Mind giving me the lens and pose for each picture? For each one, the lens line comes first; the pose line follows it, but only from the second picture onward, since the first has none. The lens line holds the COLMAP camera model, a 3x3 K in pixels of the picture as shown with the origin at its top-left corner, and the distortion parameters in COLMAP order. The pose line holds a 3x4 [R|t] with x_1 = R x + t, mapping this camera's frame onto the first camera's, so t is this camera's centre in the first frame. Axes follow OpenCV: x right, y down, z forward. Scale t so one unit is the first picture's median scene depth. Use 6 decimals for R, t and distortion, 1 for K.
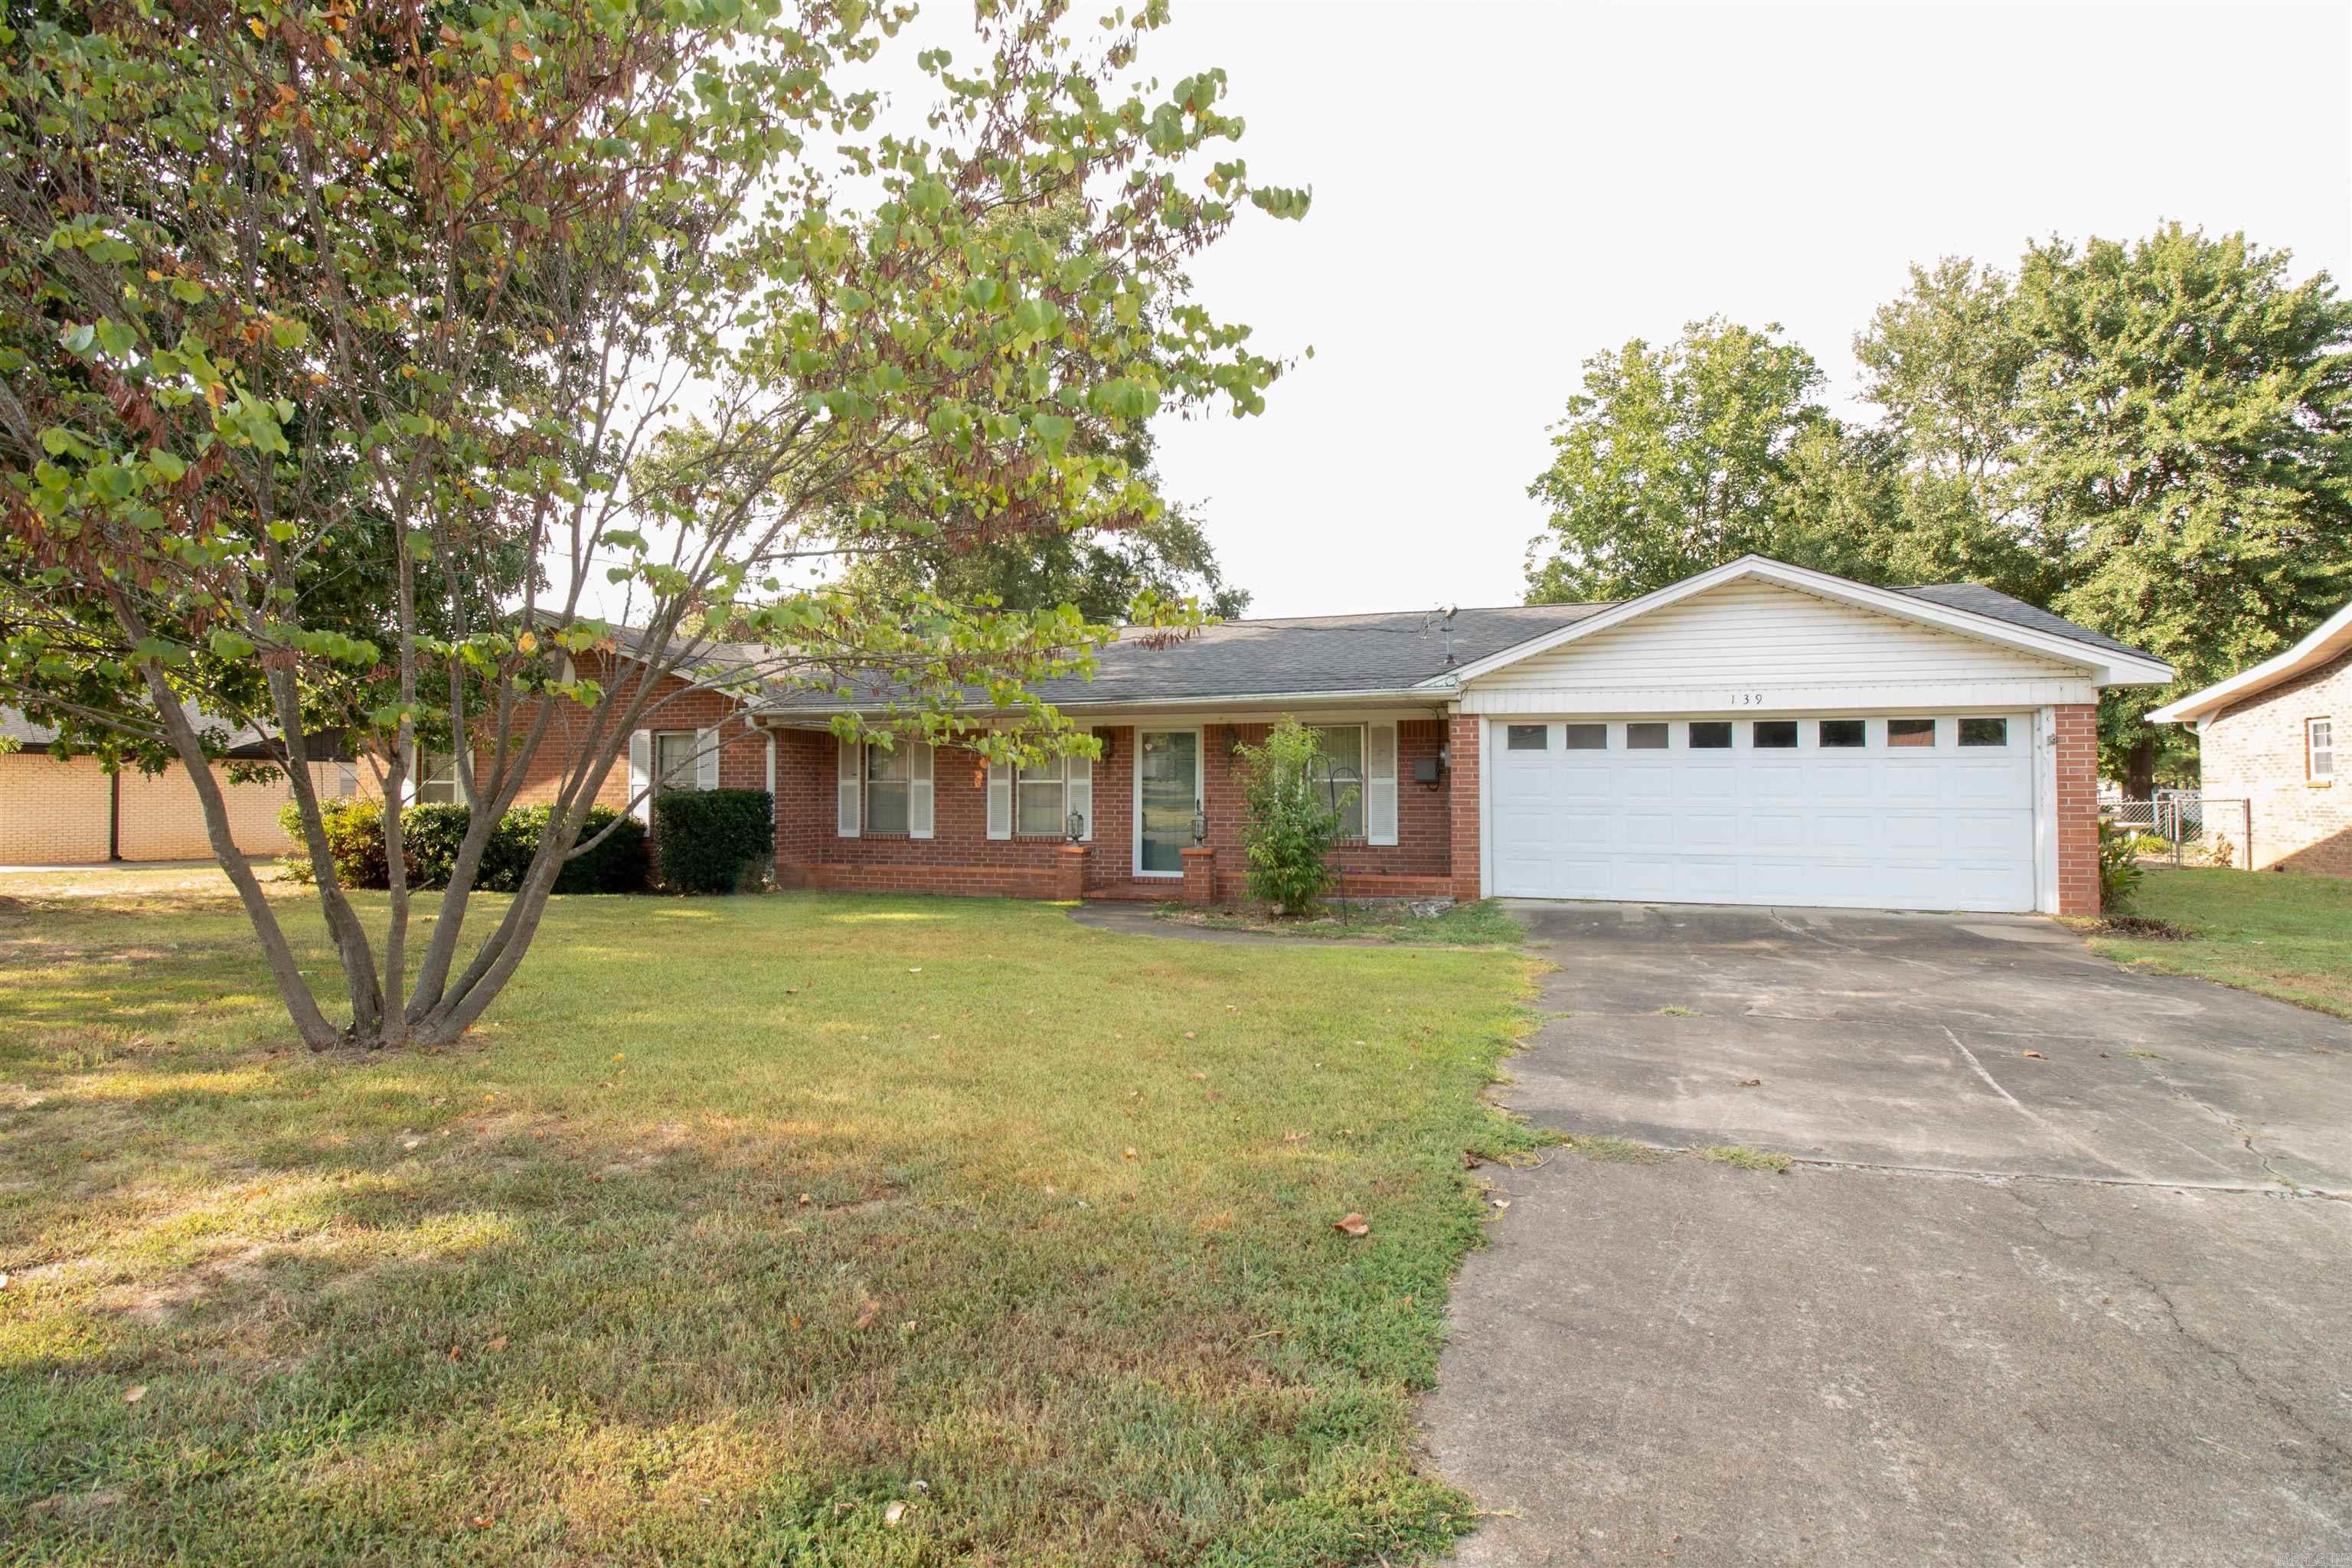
lens RADIAL K [[1072.3, 0, 1176.0], [0, 1072.3, 784.0], [0, 0, 1]] dist [-0.001275, -0.000090]
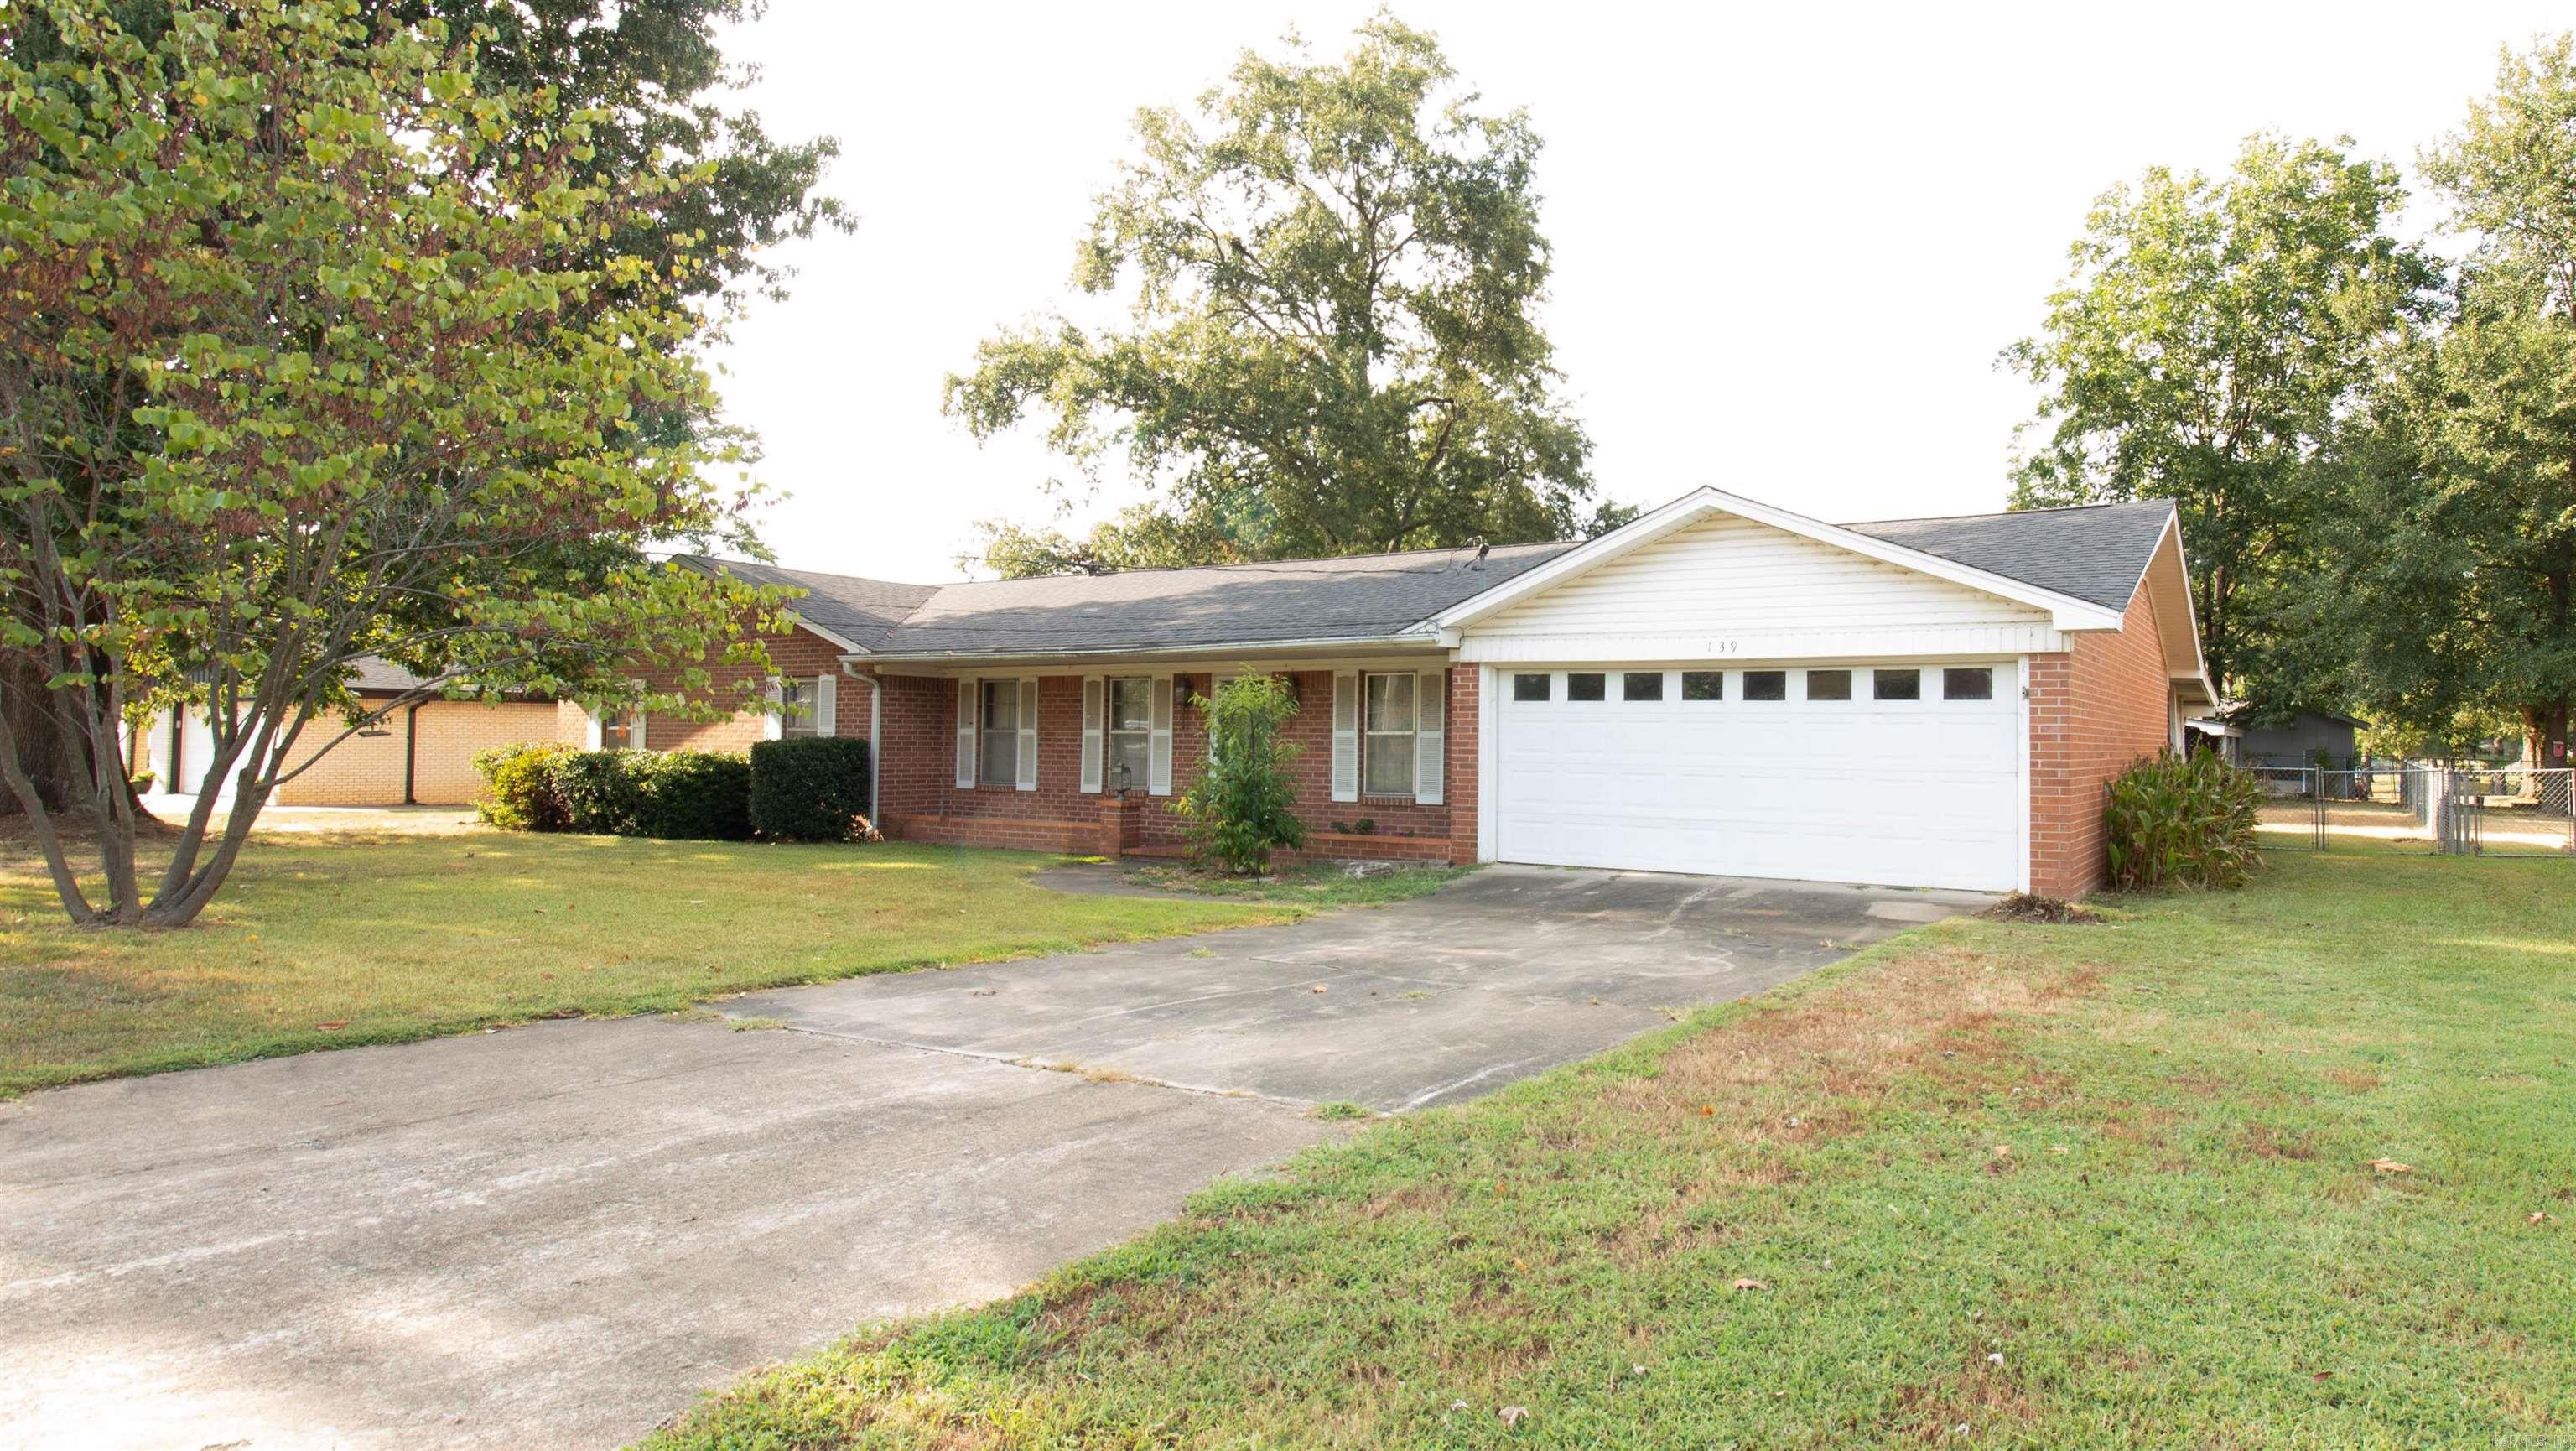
lens RADIAL K [[1261.8, 0, 1288.0], [0, 1261.8, 725.5], [0, 0, 1]] dist [0.000569, -0.000457]
pose [[0.981179, 0.007079, -0.192971, 0.291380], [-0.008821, 0.999928, -0.008172, -0.000755], [0.192899, 0.009720, 0.981170, -0.082807]]
